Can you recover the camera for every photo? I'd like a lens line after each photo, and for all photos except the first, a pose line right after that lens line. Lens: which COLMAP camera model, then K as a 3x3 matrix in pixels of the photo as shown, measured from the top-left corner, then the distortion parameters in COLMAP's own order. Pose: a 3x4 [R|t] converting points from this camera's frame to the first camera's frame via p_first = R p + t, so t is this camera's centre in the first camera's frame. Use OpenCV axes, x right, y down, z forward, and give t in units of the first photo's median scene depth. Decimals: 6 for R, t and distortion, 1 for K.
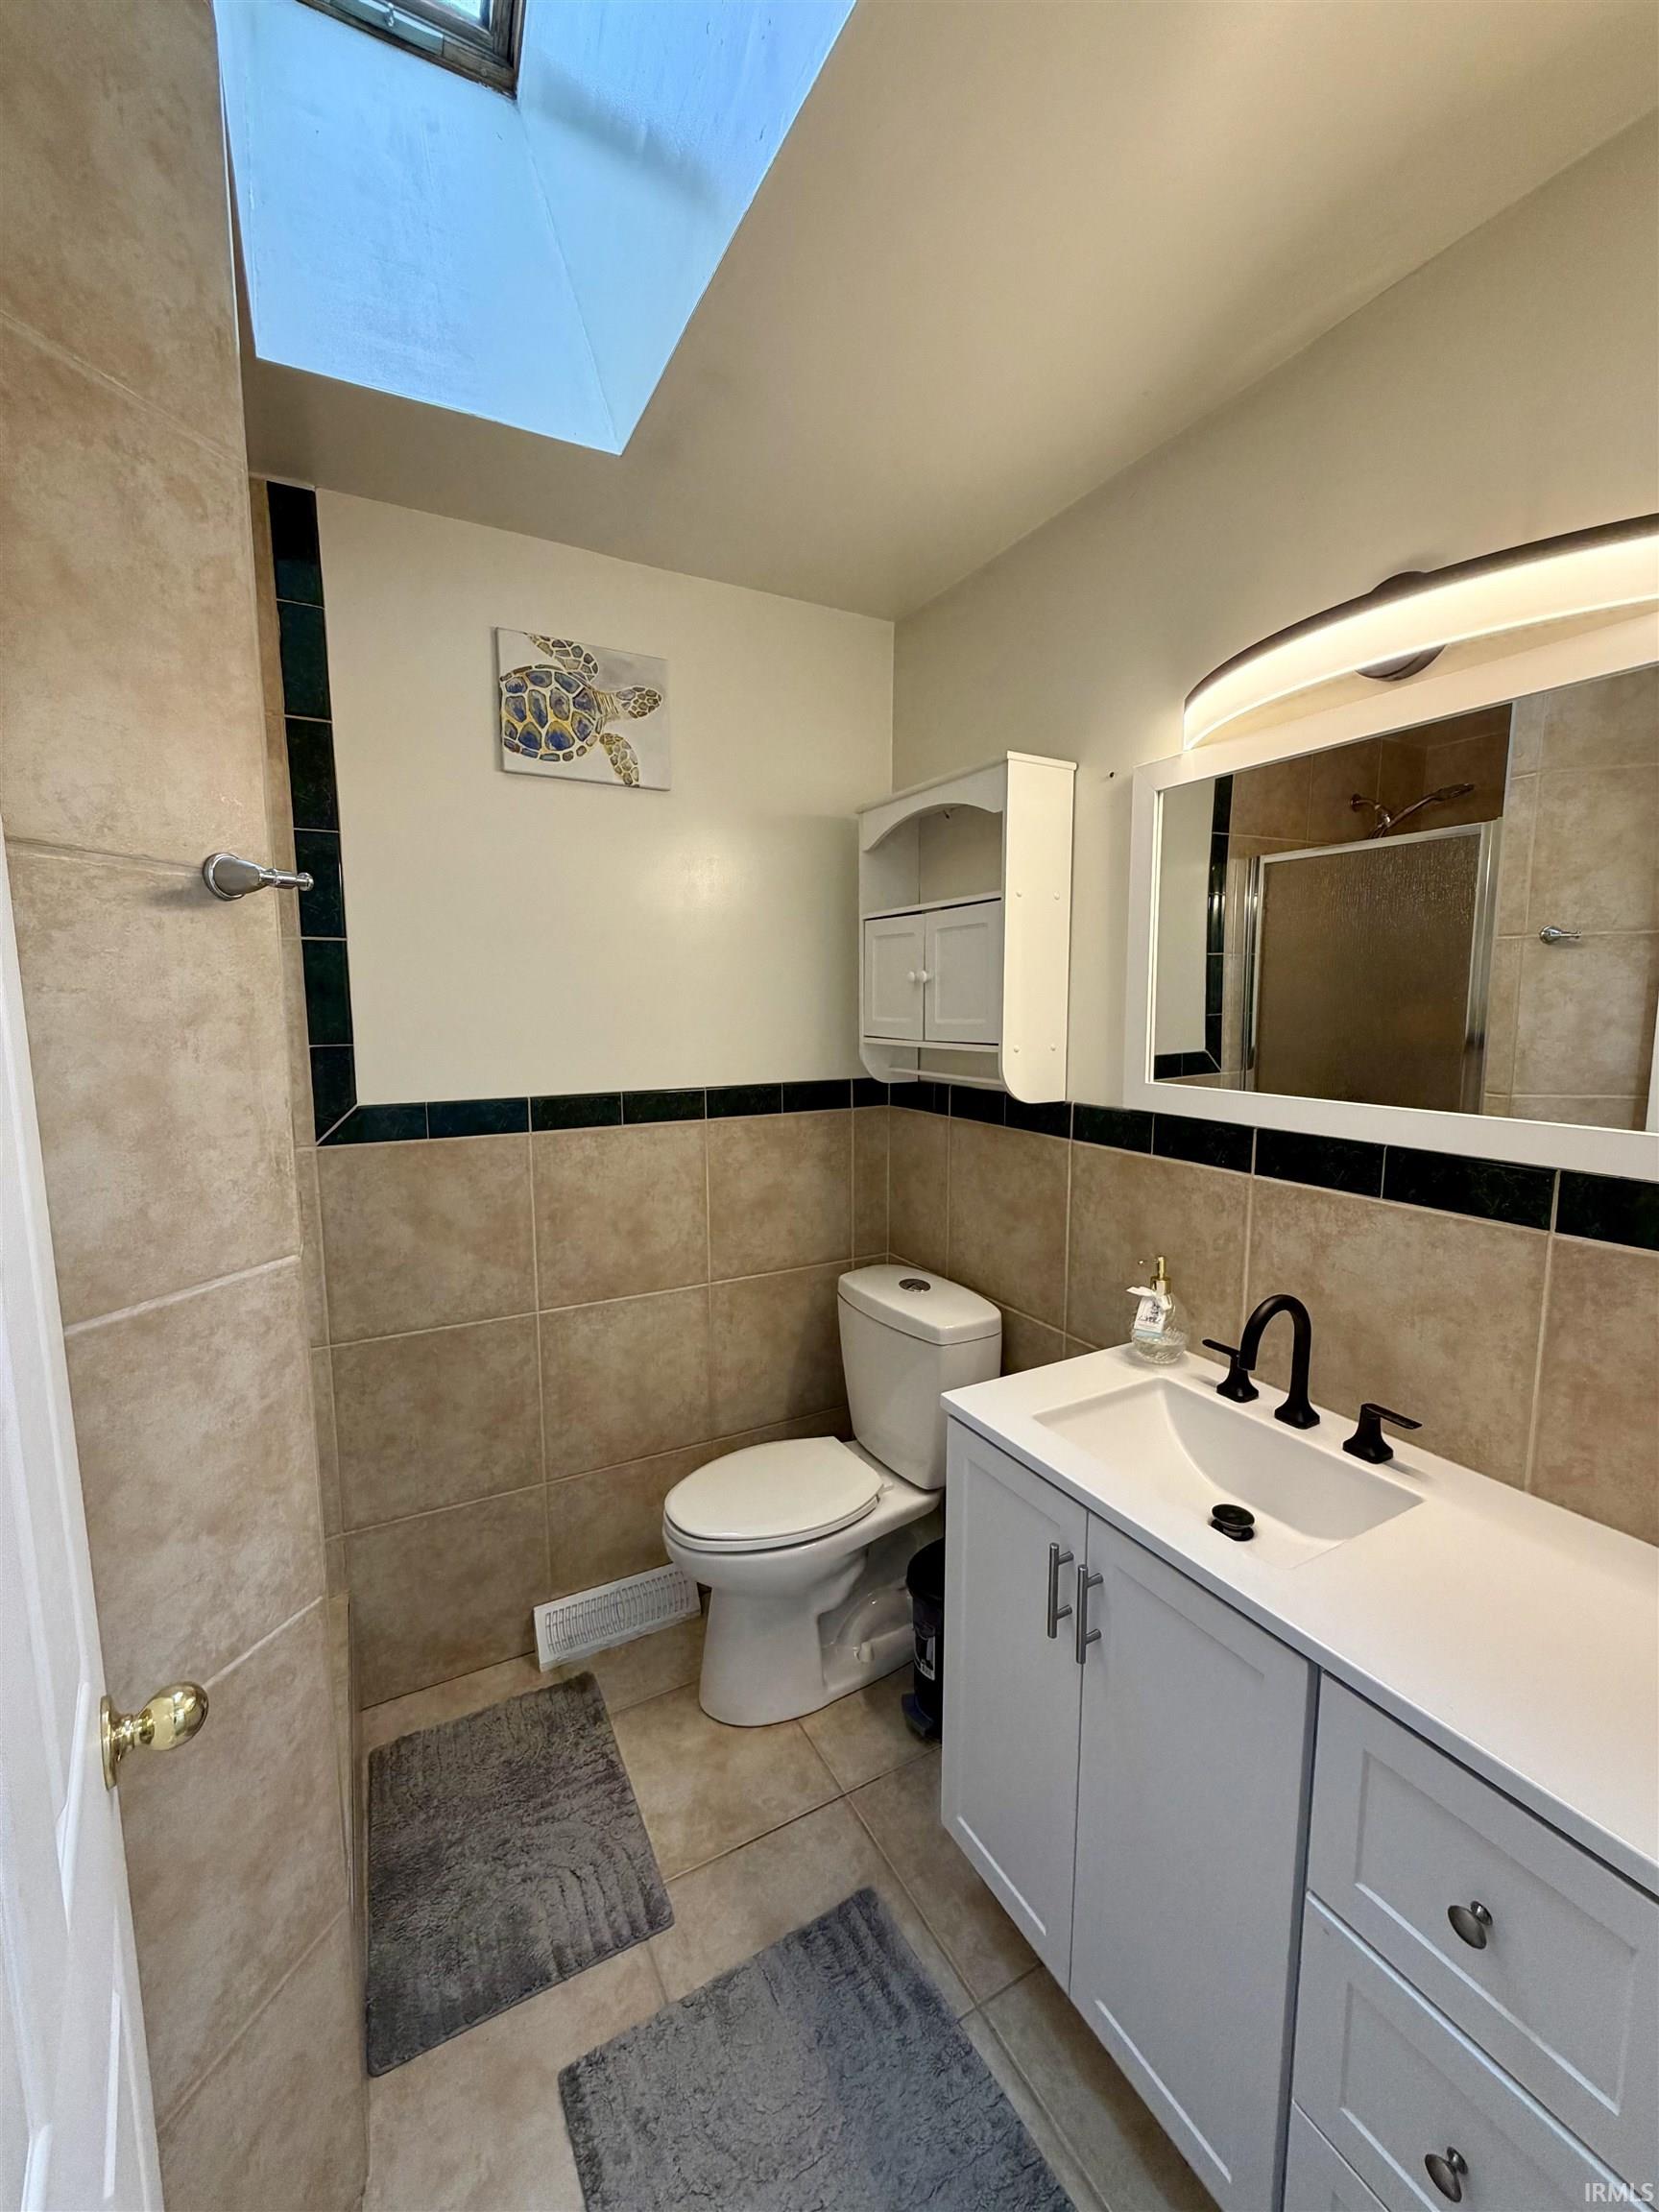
lens RADIAL K [[881.3, 0, 837.6], [0, 881.3, 1107.4], [0, 0, 1]] dist [0.001284, -0.000273]
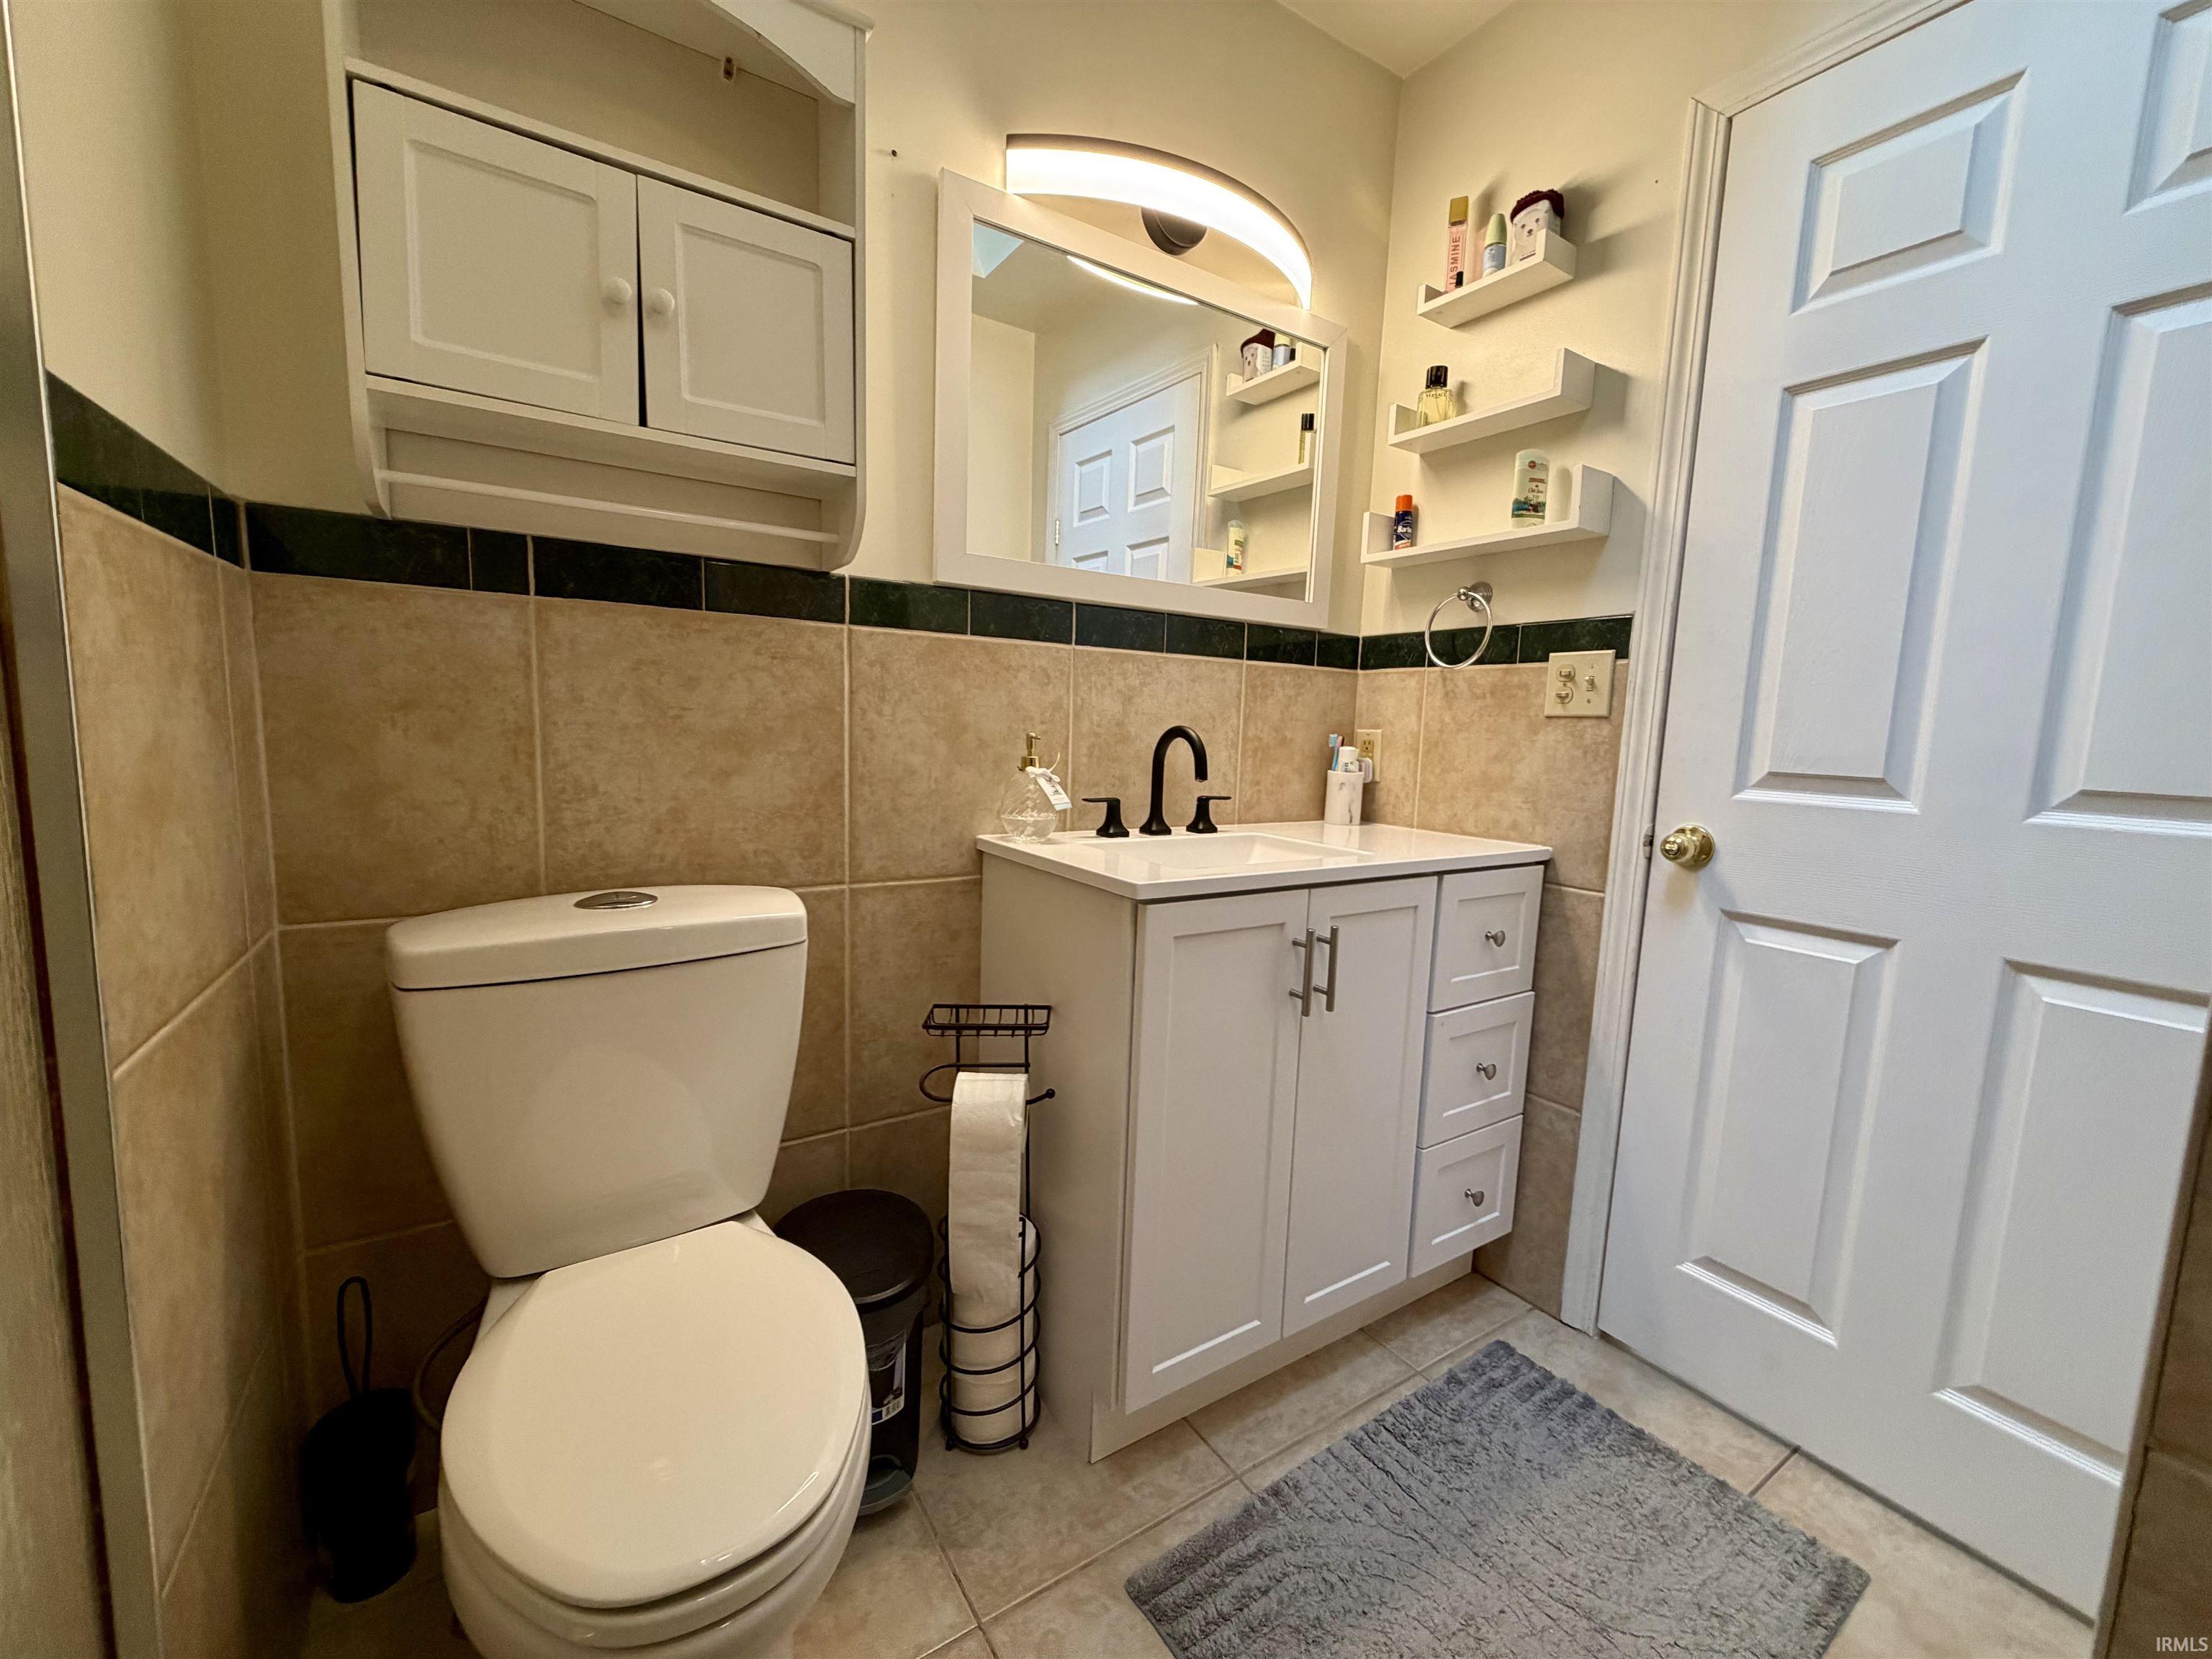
lens RADIAL K [[881.3, 0, 1112.3], [0, 881.3, 825.4], [0, 0, 1]] dist [0.001284, -0.000273]
pose [[-0.074862, -0.114531, 0.990595, -0.643237], [0.090970, 0.988456, 0.121158, 0.166355], [-0.993036, 0.099184, -0.063579, 1.023618]]
